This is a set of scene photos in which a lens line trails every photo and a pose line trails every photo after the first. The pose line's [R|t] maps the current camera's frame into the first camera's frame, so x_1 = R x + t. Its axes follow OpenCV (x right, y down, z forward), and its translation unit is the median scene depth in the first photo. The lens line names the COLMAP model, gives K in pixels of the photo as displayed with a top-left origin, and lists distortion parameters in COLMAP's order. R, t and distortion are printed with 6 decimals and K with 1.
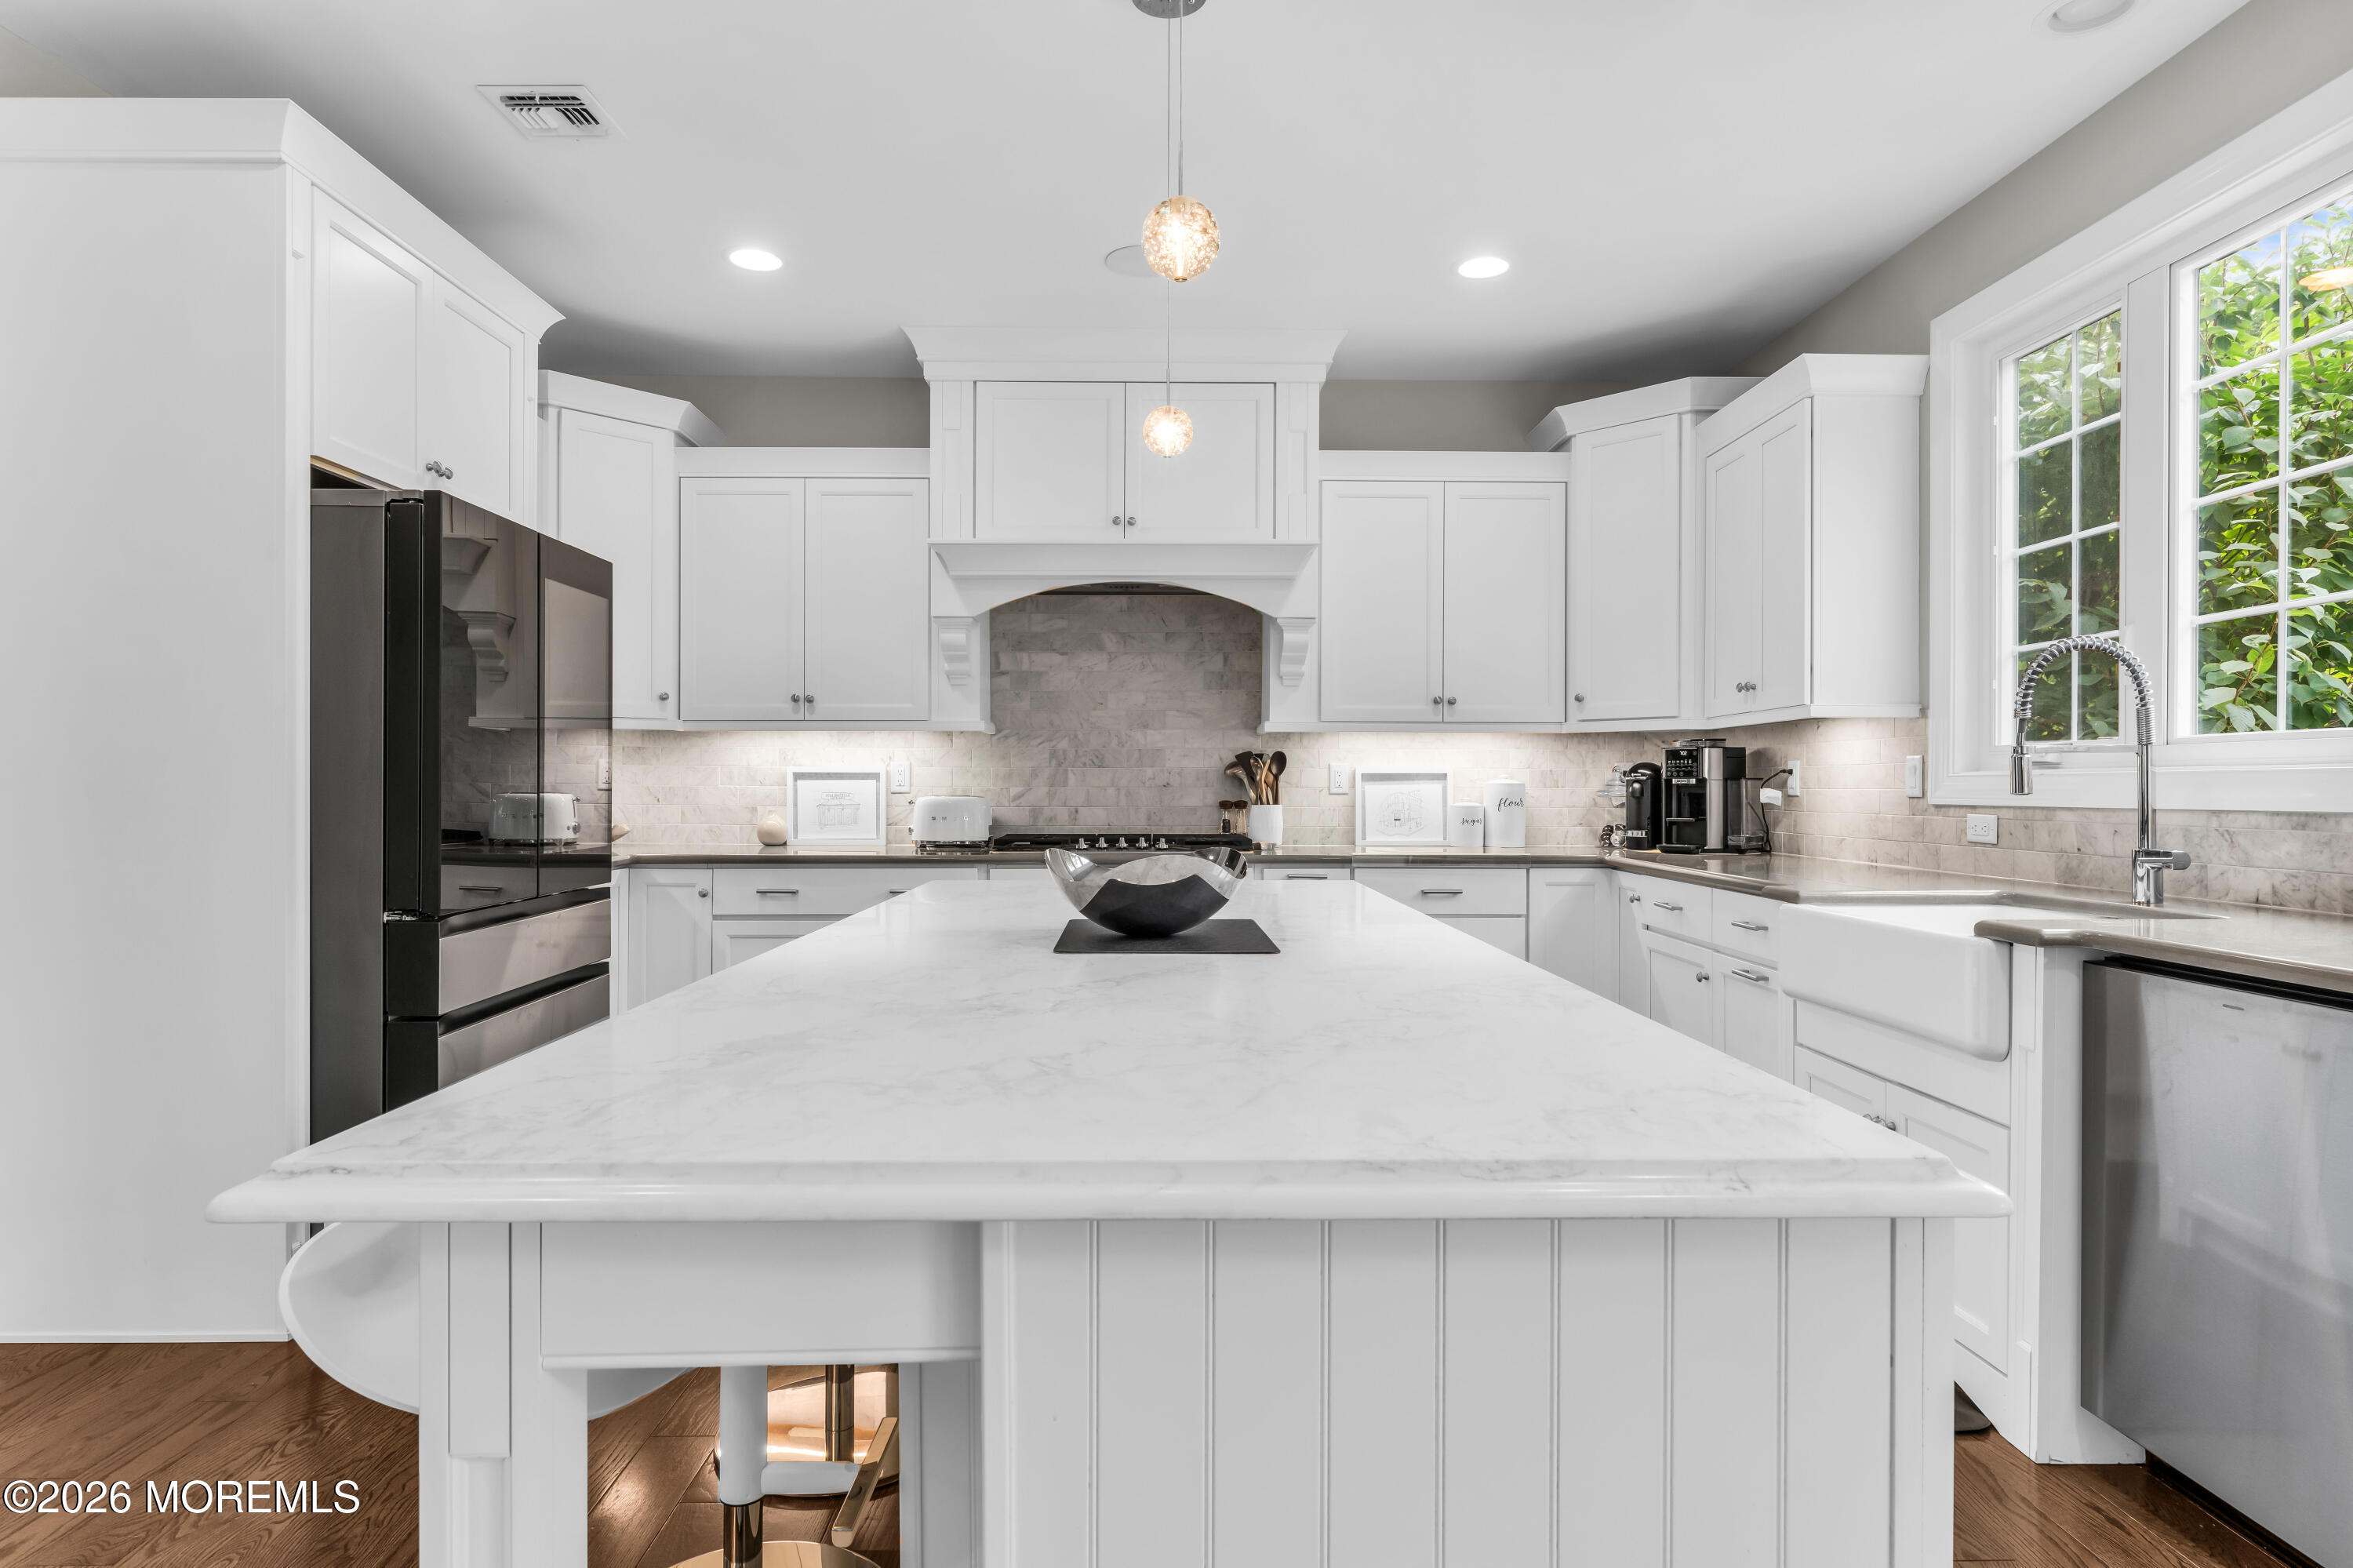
lens RADIAL K [[1288.9, 0, 1172.3], [0, 1288.9, 787.3], [0, 0, 1]] dist [0.000269, 0.000077]
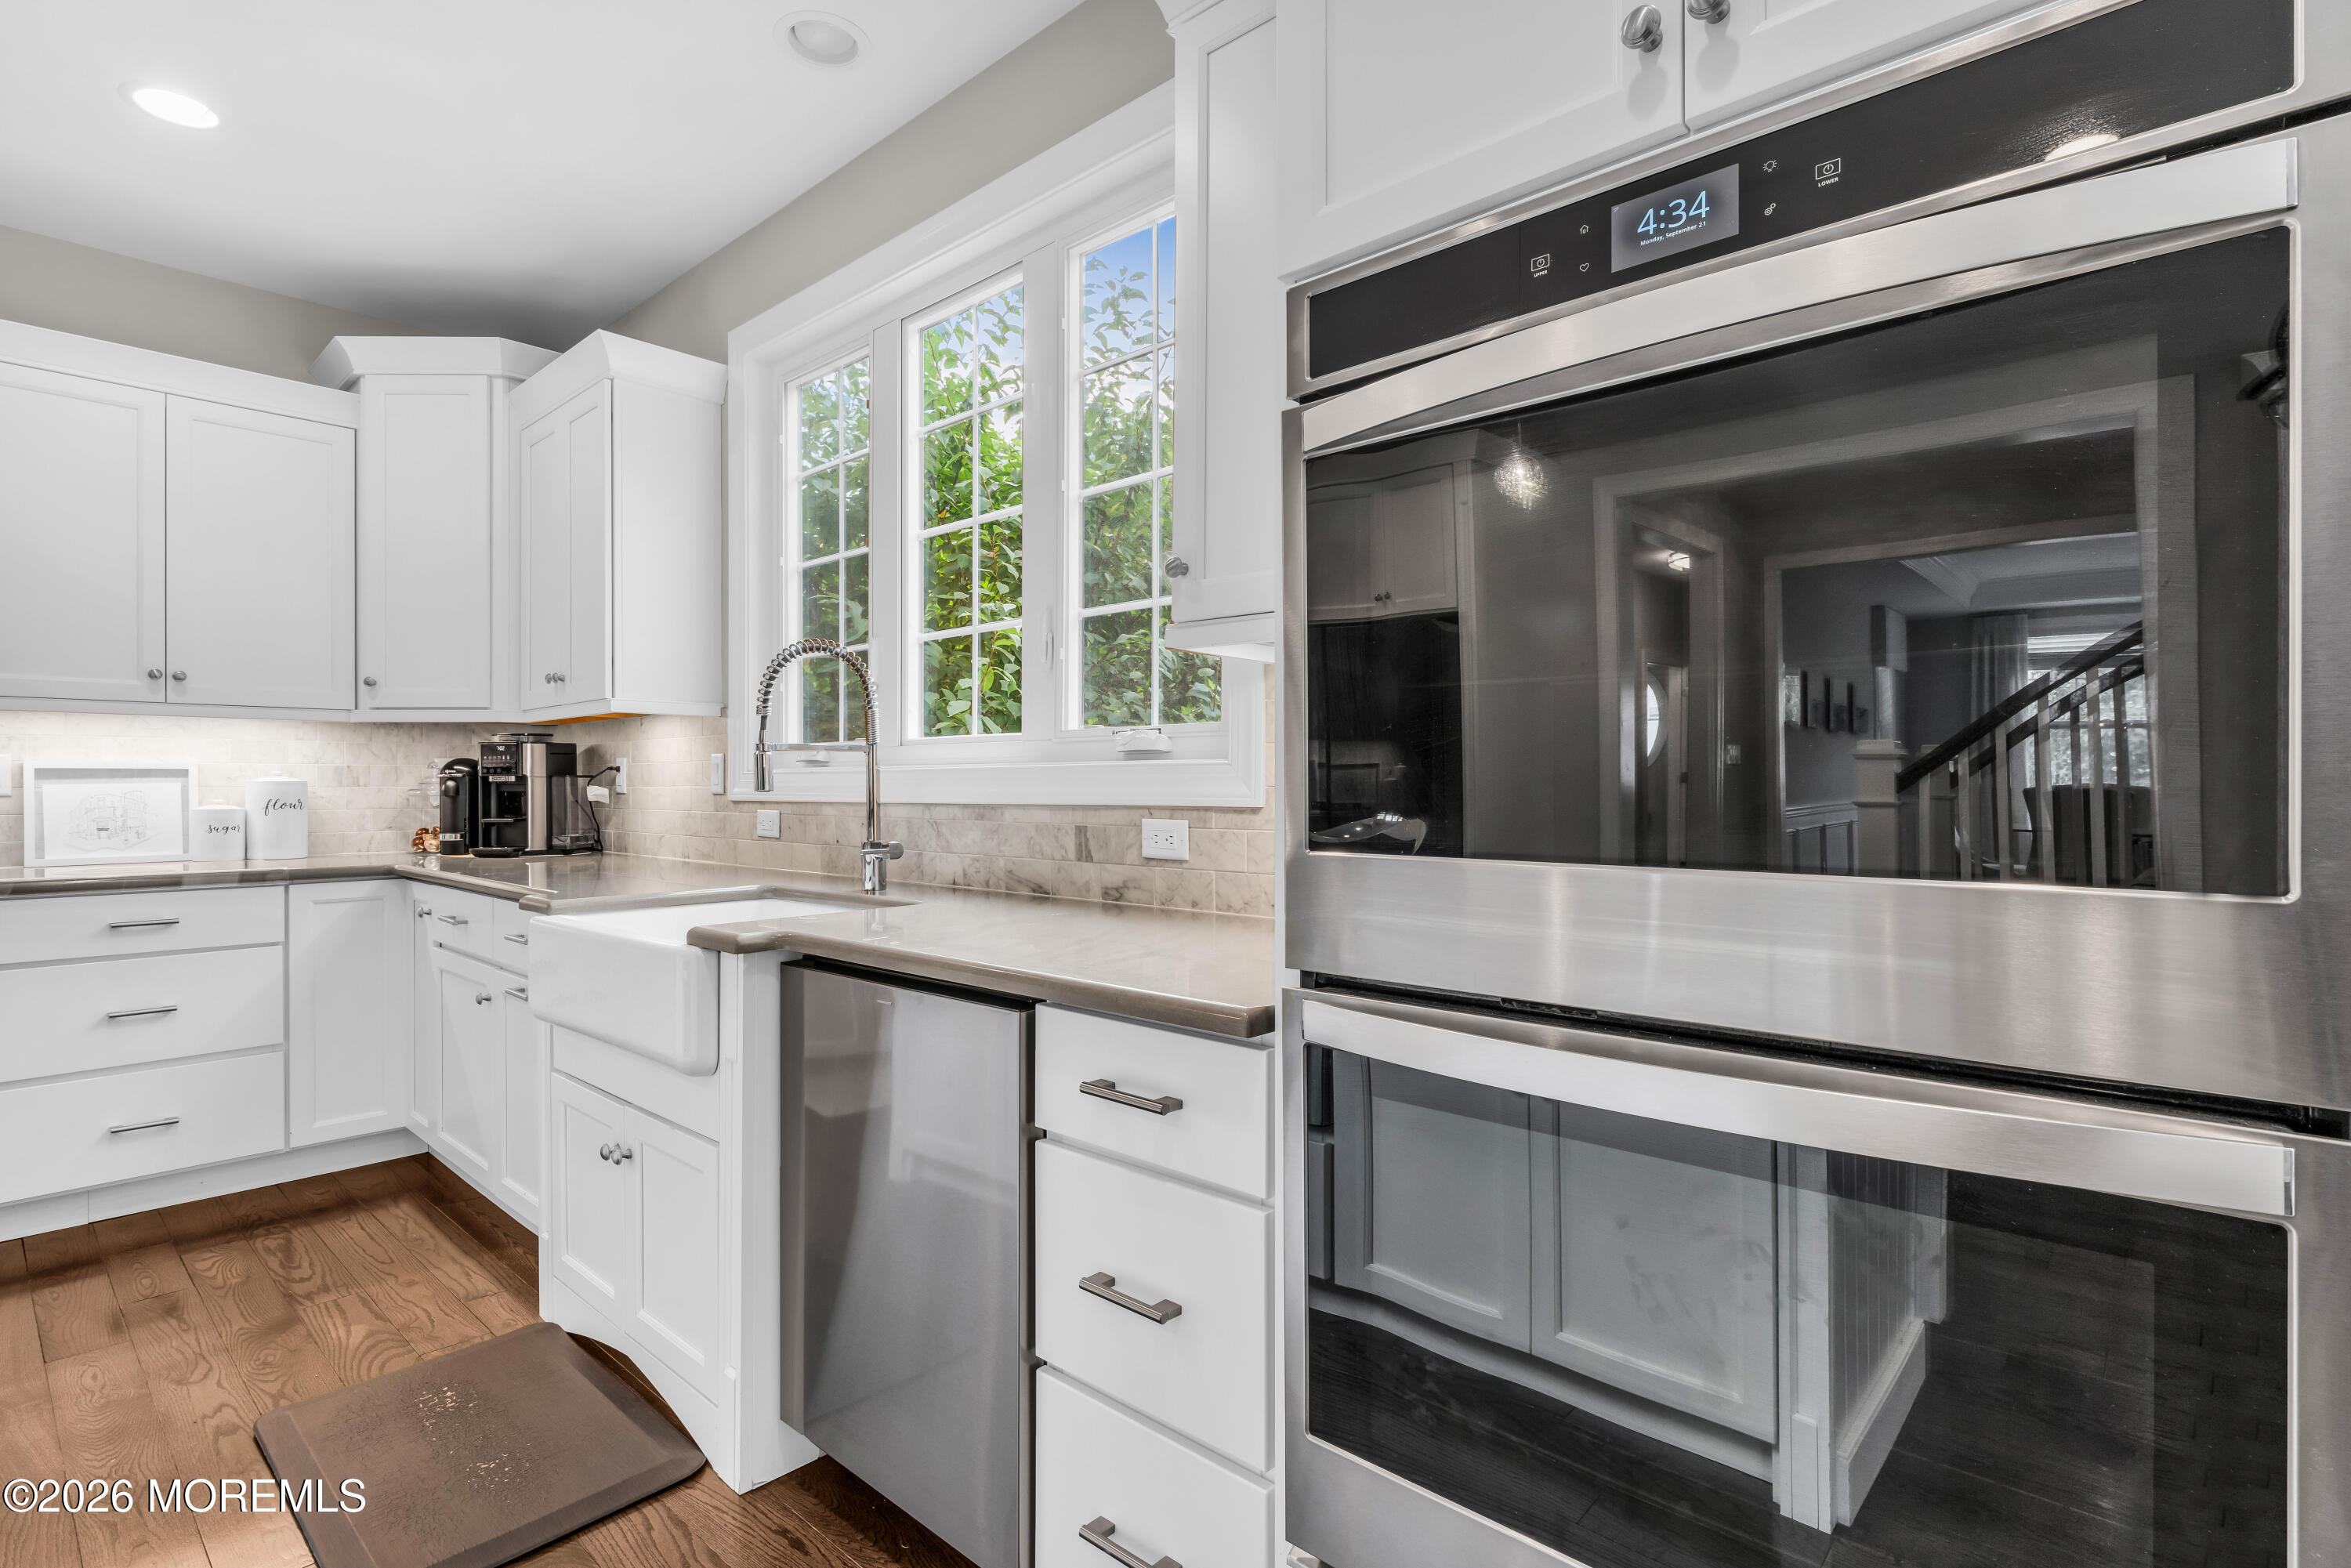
lens RADIAL K [[1142.1, 0, 1168.5], [0, 1142.1, 788.0], [0, 0, 1]] dist [-0.002305, 0.000888]
pose [[0.691122, -0.006010, 0.722714, 0.133298], [0.003975, 0.999982, 0.004514, 0.000147], [-0.722728, -0.000247, 0.691133, 0.089432]]
